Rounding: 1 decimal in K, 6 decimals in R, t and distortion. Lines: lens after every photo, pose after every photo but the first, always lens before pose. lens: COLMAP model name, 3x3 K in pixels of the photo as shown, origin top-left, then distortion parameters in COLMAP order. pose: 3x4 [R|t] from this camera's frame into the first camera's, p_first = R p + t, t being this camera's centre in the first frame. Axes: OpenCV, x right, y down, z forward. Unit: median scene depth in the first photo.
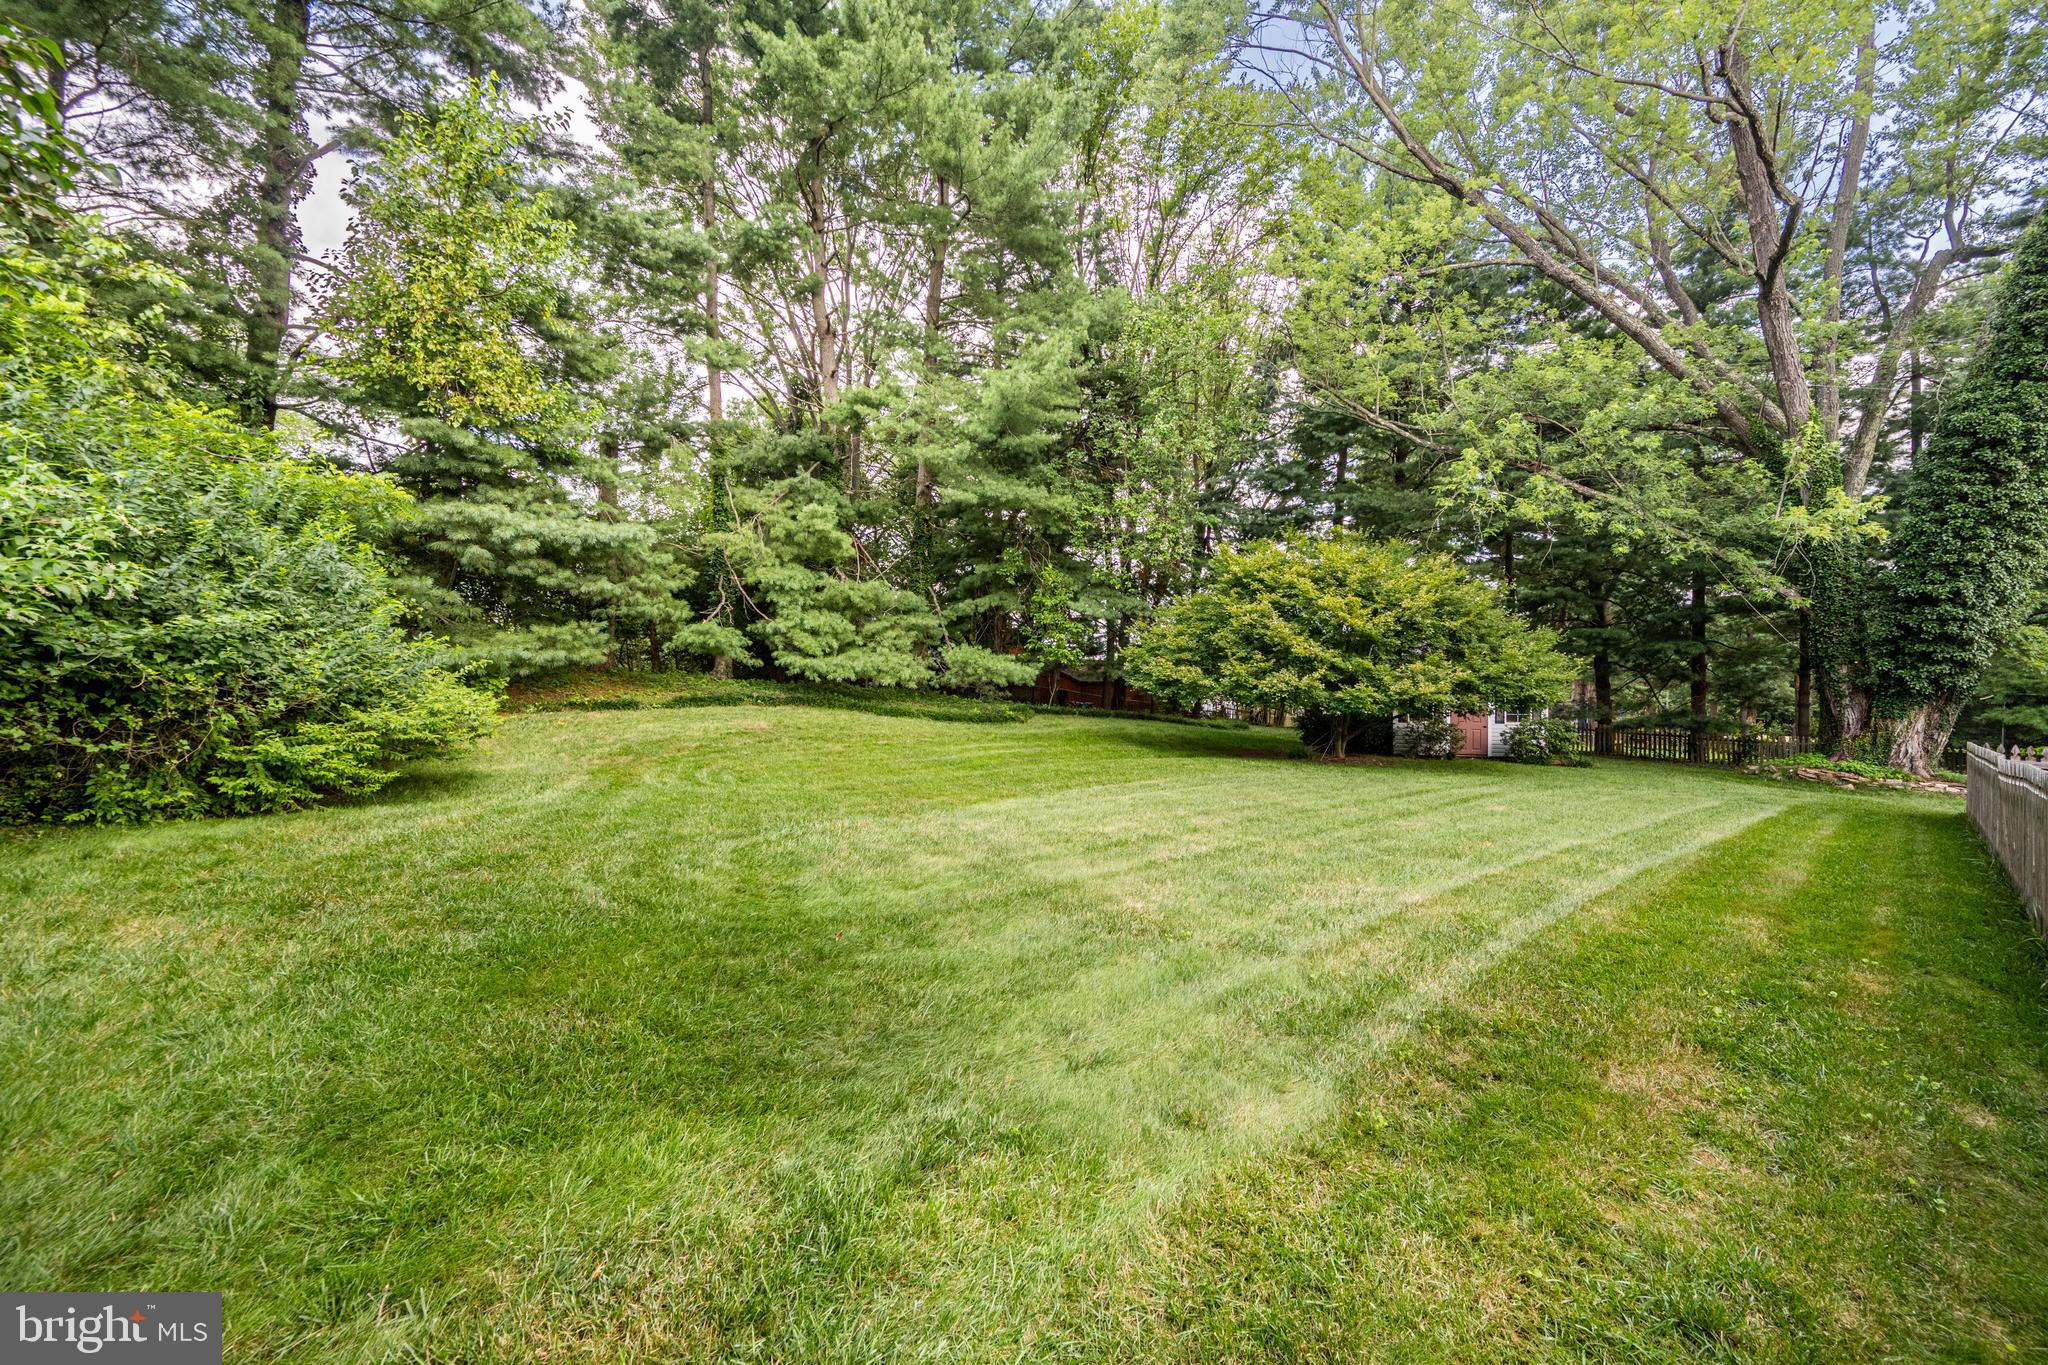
lens RADIAL K [[811.7, 0, 1013.7], [0, 811.7, 689.0], [0, 0, 1]] dist [-0.001201, -0.000031]
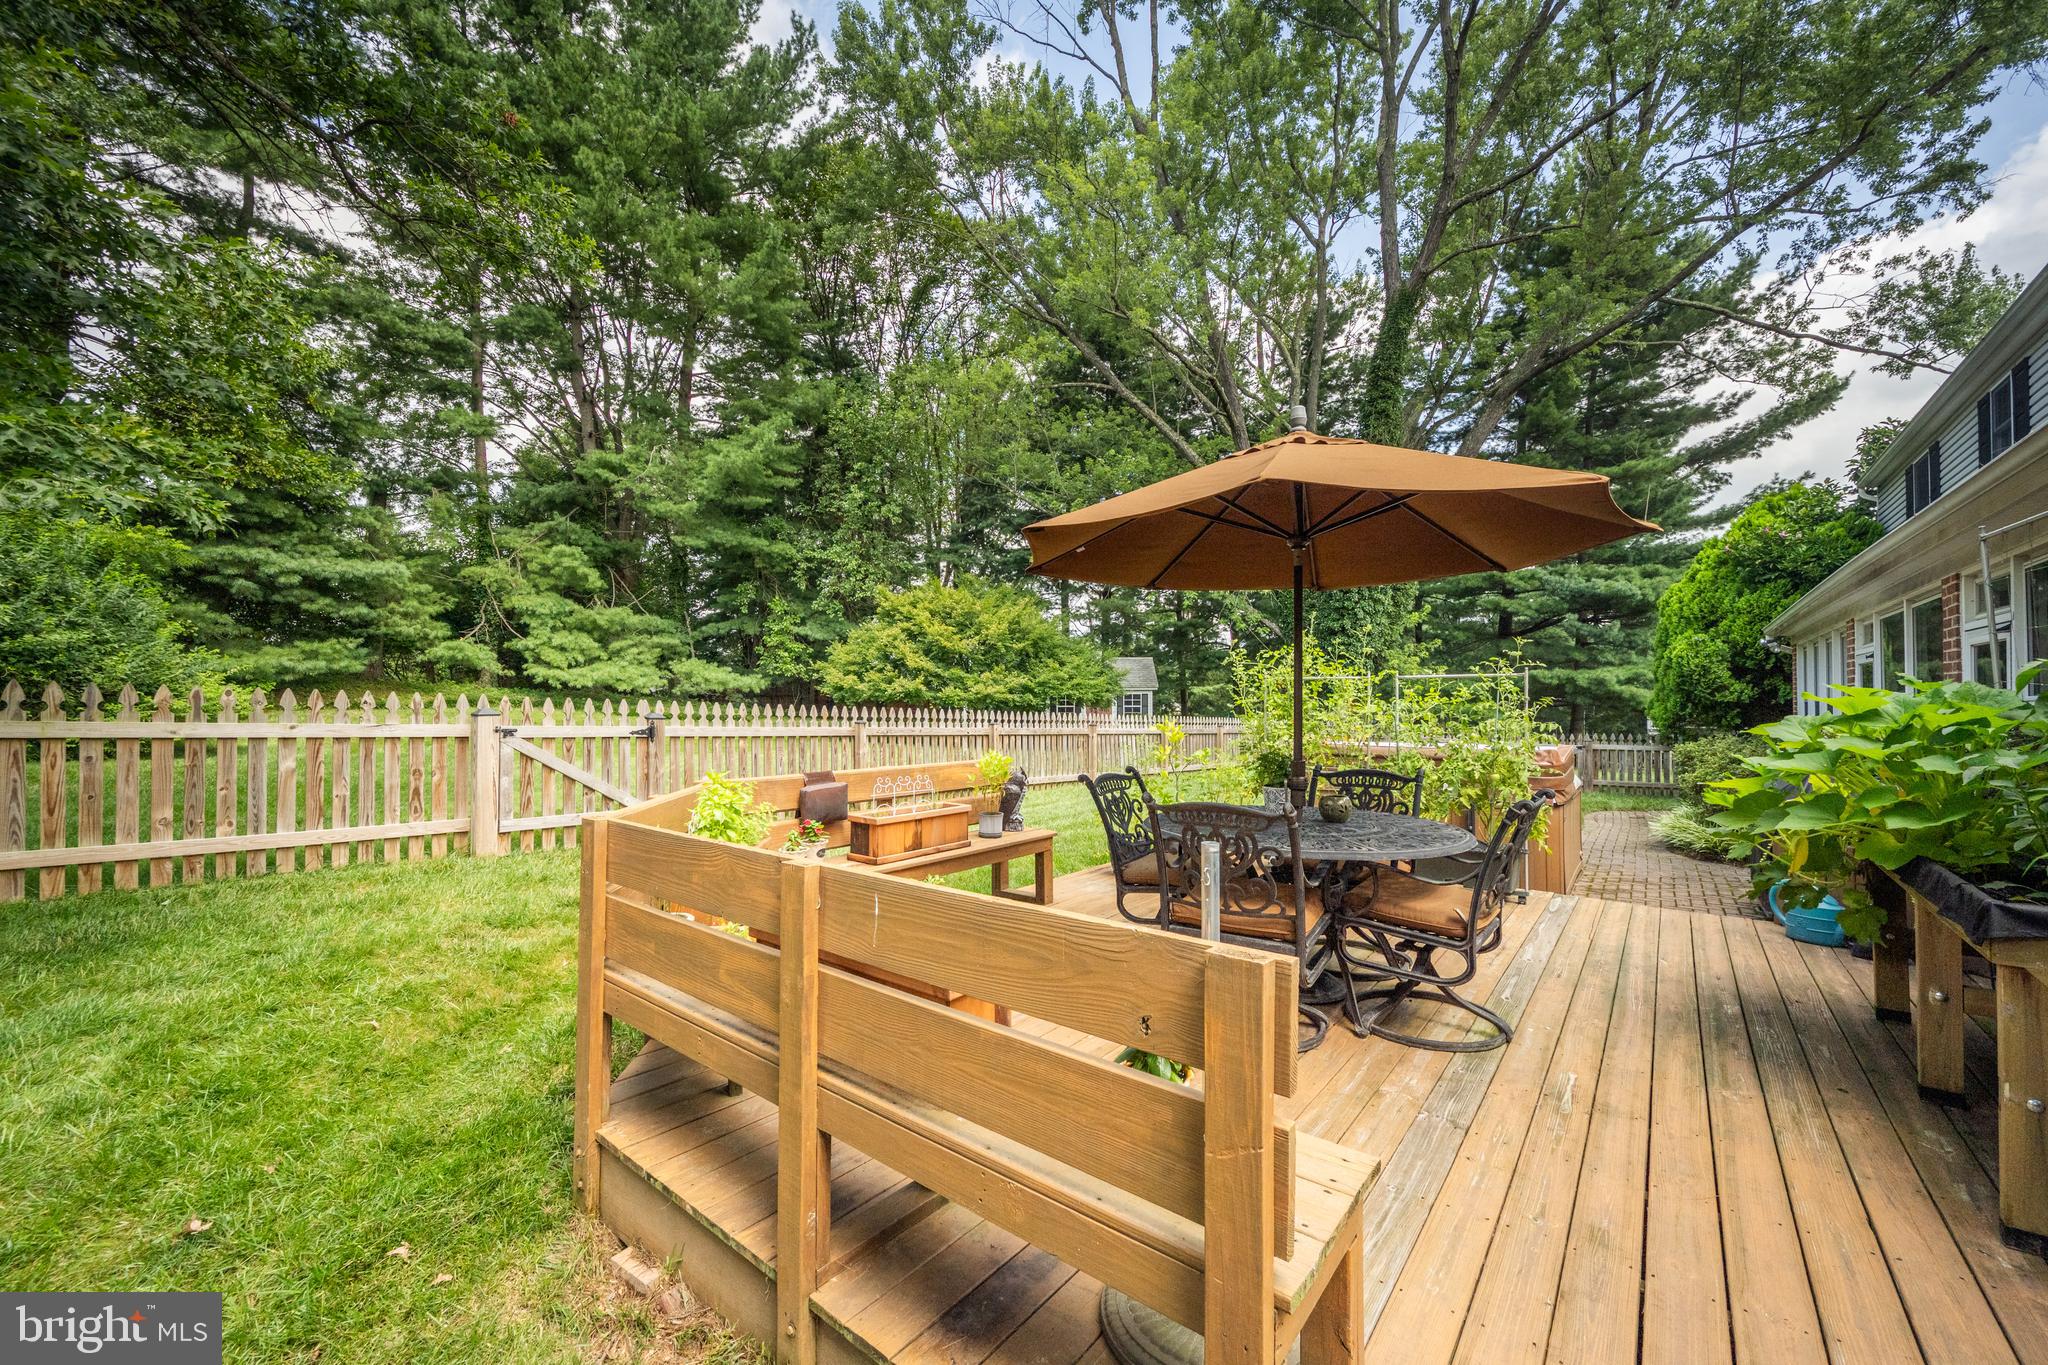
lens RADIAL K [[825.0, 0, 1034.1], [0, 825.0, 705.3], [0, 0, 1]] dist [0.001226, -0.003307]
pose [[0.989130, -0.003247, 0.147006, 0.332127], [0.004240, 0.999970, -0.006447, 0.032363], [-0.146980, 0.007000, 0.989115, -0.412239]]
